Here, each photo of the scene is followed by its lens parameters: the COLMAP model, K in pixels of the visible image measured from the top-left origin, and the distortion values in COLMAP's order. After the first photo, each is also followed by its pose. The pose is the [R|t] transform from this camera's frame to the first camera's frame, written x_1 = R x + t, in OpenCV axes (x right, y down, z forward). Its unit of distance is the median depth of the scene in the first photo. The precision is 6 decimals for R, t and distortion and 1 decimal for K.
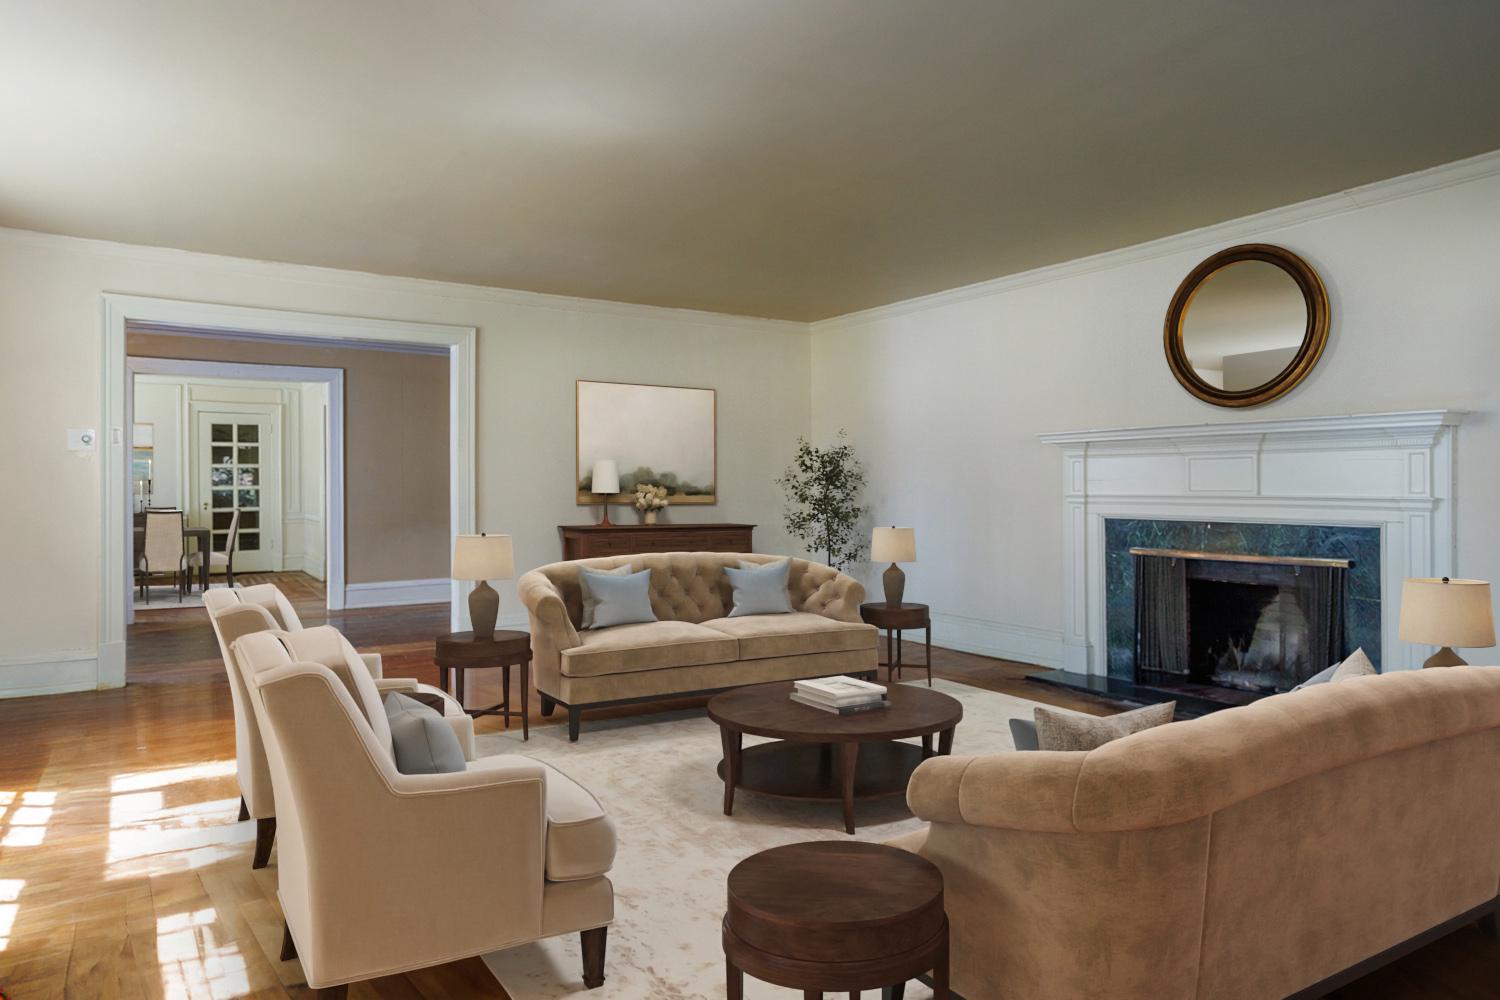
lens RADIAL K [[947.3, 0, 741.4], [0, 947.3, 495.6], [0, 0, 1]] dist [0.011449, 0.001990]
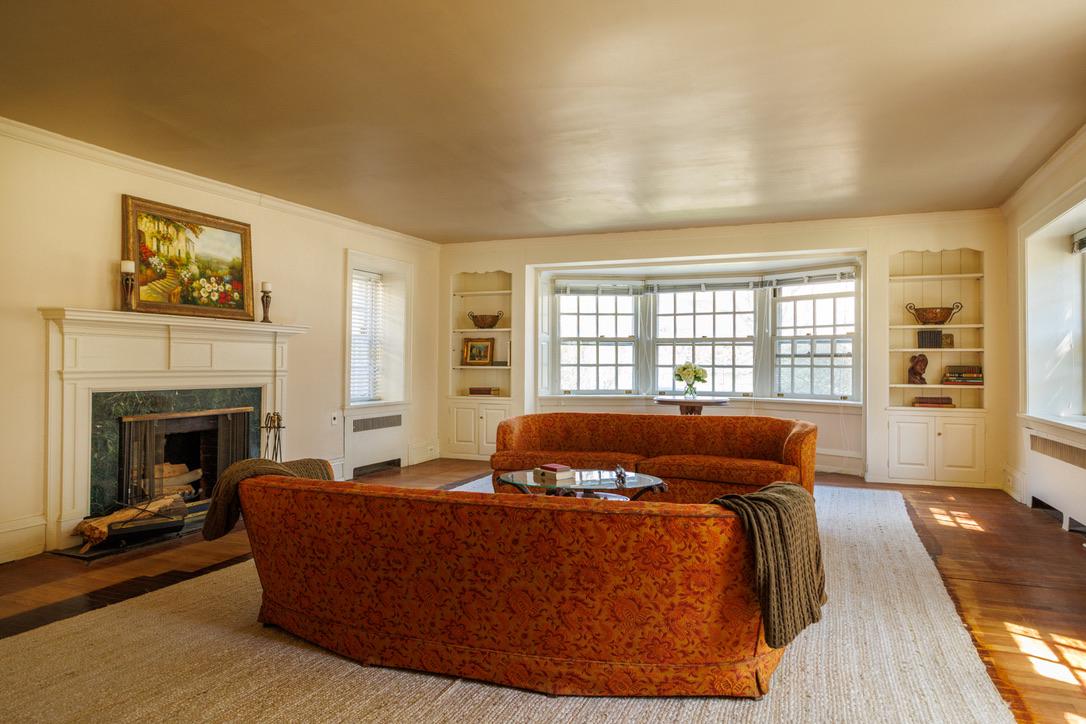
lens RADIAL K [[735.4, 0, 547.7], [0, 735.4, 358.7], [0, 0, 1]] dist [0.003134, 0.015939]
pose [[-0.580822, 0.003724, 0.814022, -0.657602], [0.003093, 0.999992, -0.002367, -0.012069], [-0.814025, 0.001143, -0.580829, 1.175134]]
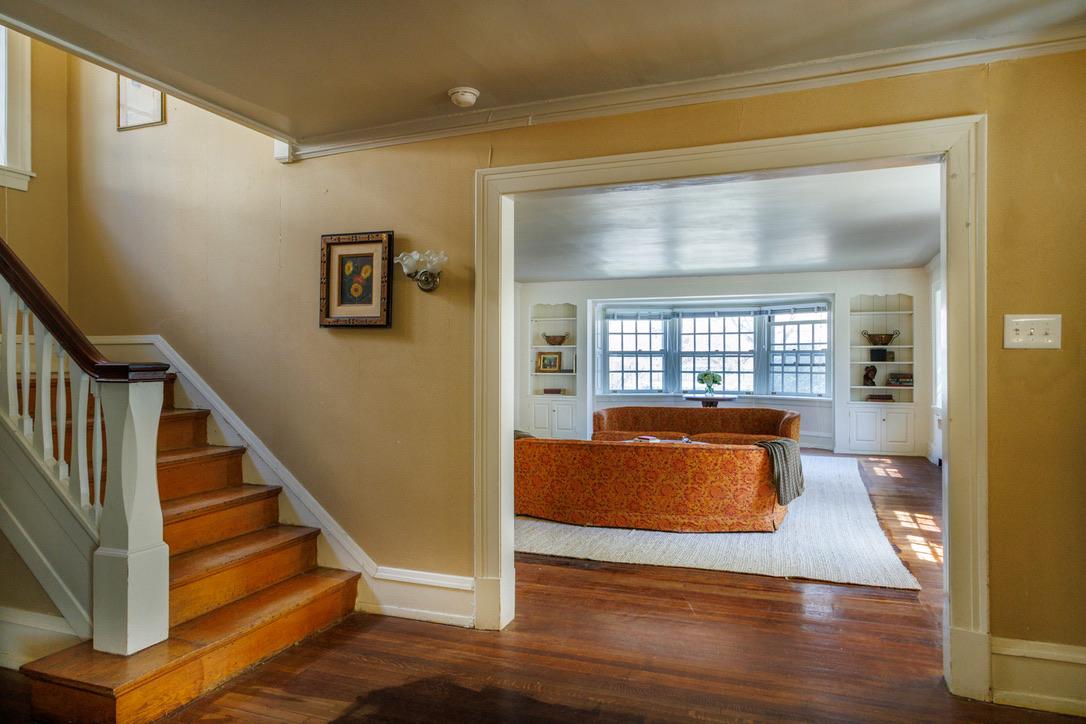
lens RADIAL K [[712.1, 0, 538.1], [0, 712.1, 362.9], [0, 0, 1]] dist [0.031663, -0.002353]
pose [[-0.579531, -0.001477, 0.814949, -1.140332], [0.008596, 0.999932, 0.007925, -0.067181], [-0.814905, 0.011598, -0.579479, 1.875480]]
